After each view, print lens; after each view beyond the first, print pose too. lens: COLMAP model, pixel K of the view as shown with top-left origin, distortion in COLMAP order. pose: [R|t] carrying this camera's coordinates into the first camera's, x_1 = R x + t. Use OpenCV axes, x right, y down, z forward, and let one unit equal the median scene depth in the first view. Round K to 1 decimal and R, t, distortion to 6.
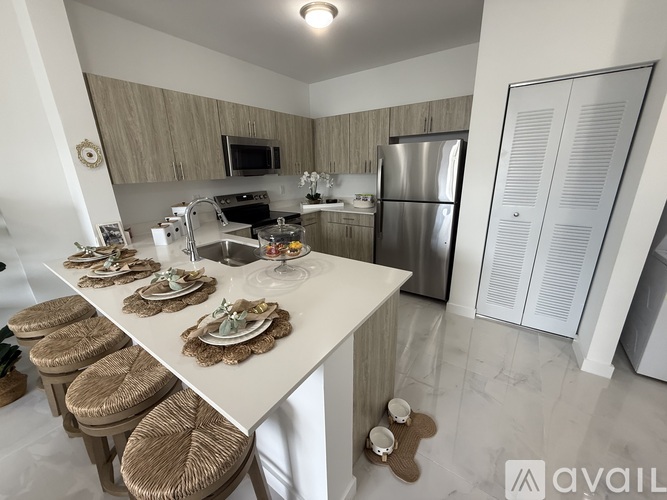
lens RADIAL K [[267.6, 0, 330.9], [0, 267.6, 249.0], [0, 0, 1]] dist [0.002373, -0.000305]
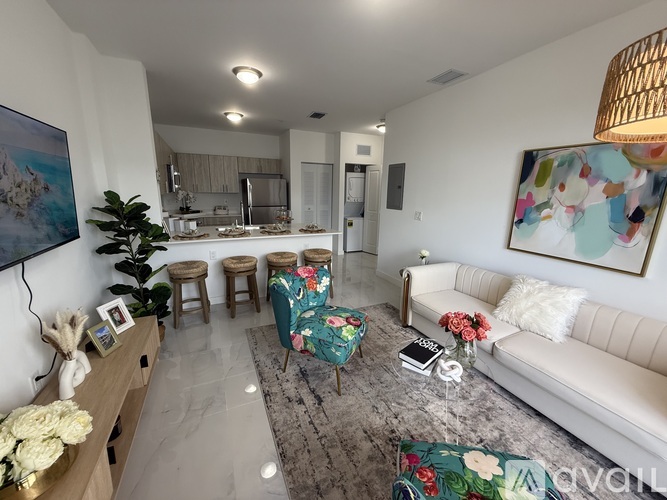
lens RADIAL K [[267.6, 0, 331.0], [0, 267.6, 251.1], [0, 0, 1]] dist [0.002373, -0.000305]
pose [[0.468972, -0.157347, 0.869084, -1.143752], [0.235928, 0.970564, 0.048409, 0.145688], [-0.851119, 0.182339, 0.492290, -0.292686]]
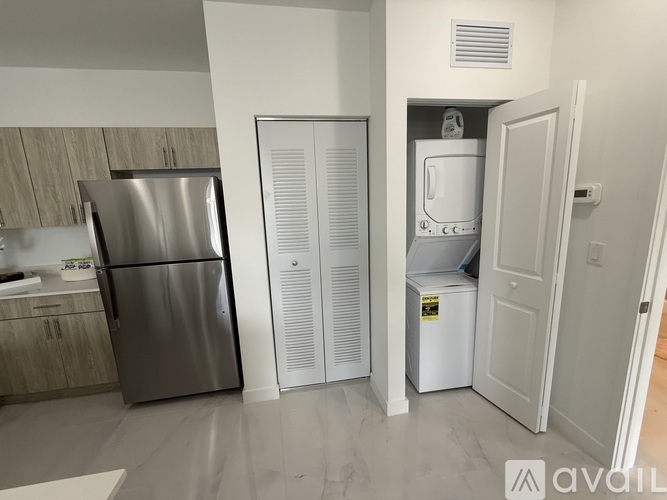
lens RADIAL K [[267.6, 0, 331.5], [0, 267.6, 246.3], [0, 0, 1]] dist [0.002373, -0.000305]
pose [[0.721165, -0.122593, 0.681829, 0.143760], [0.227426, 0.971566, -0.065859, -0.071366], [-0.654368, 0.202562, 0.728540, 0.207828]]
